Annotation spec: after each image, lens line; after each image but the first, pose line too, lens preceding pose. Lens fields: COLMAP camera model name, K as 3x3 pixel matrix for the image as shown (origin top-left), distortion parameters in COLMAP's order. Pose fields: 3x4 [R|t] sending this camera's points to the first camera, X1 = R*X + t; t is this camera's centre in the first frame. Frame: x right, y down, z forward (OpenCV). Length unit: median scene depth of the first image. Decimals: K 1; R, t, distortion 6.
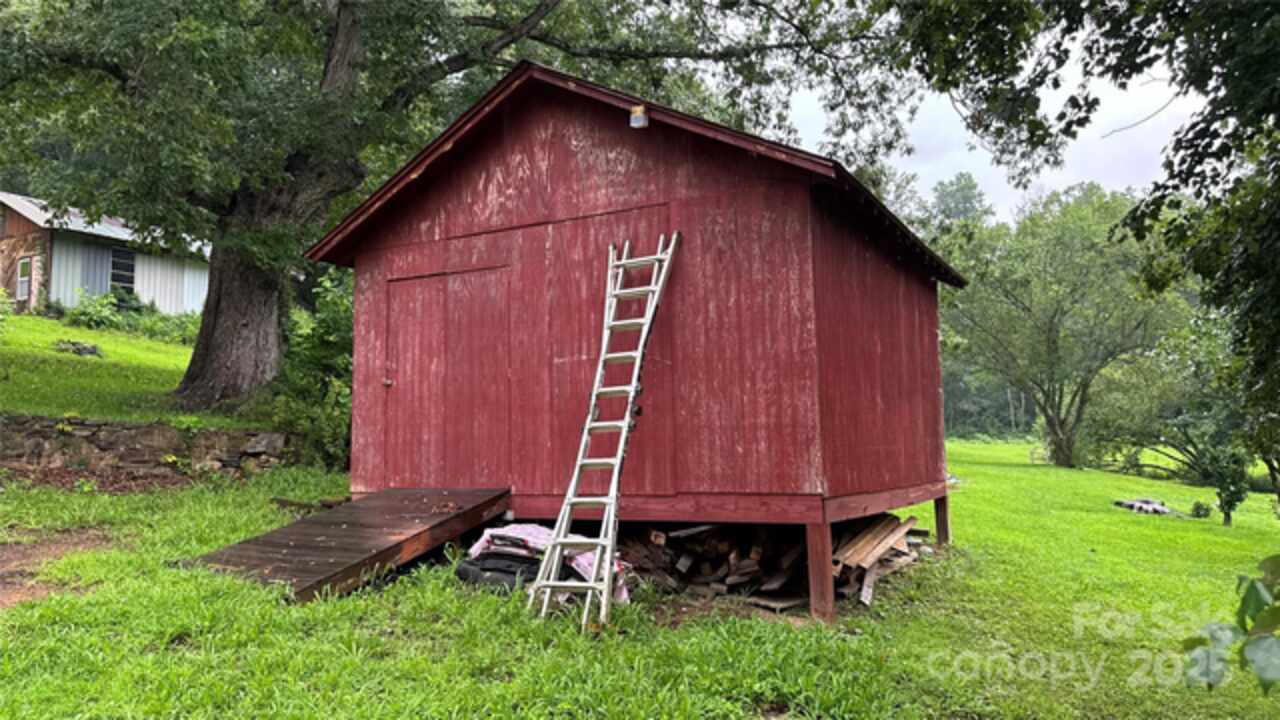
lens RADIAL K [[839.6, 0, 640.0], [0, 839.6, 360.0], [0, 0, 1]] dist [-0.003819, -0.003506]
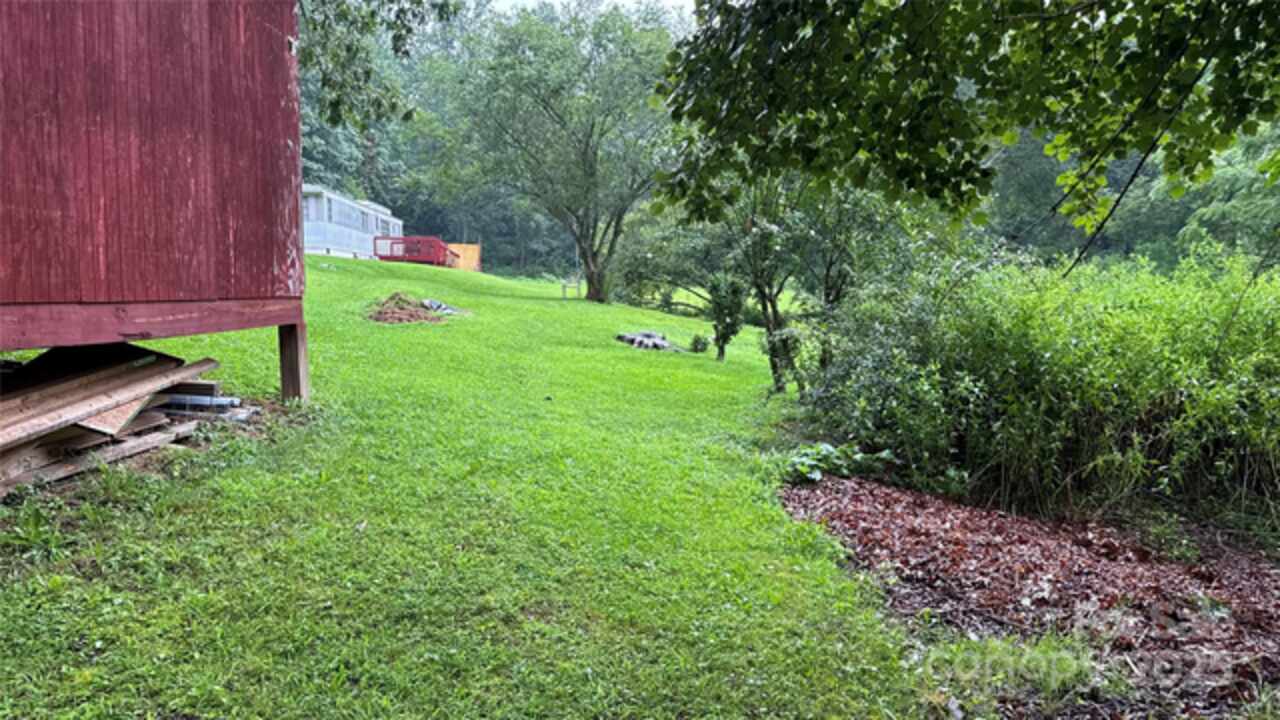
lens RADIAL K [[839.6, 0, 640.0], [0, 839.6, 360.0], [0, 0, 1]] dist [-0.003819, -0.003506]
pose [[0.888515, -0.020086, 0.458407, 0.116141], [-0.066757, 0.982753, 0.172453, 0.025688], [-0.453965, -0.183829, 0.871850, 0.137003]]
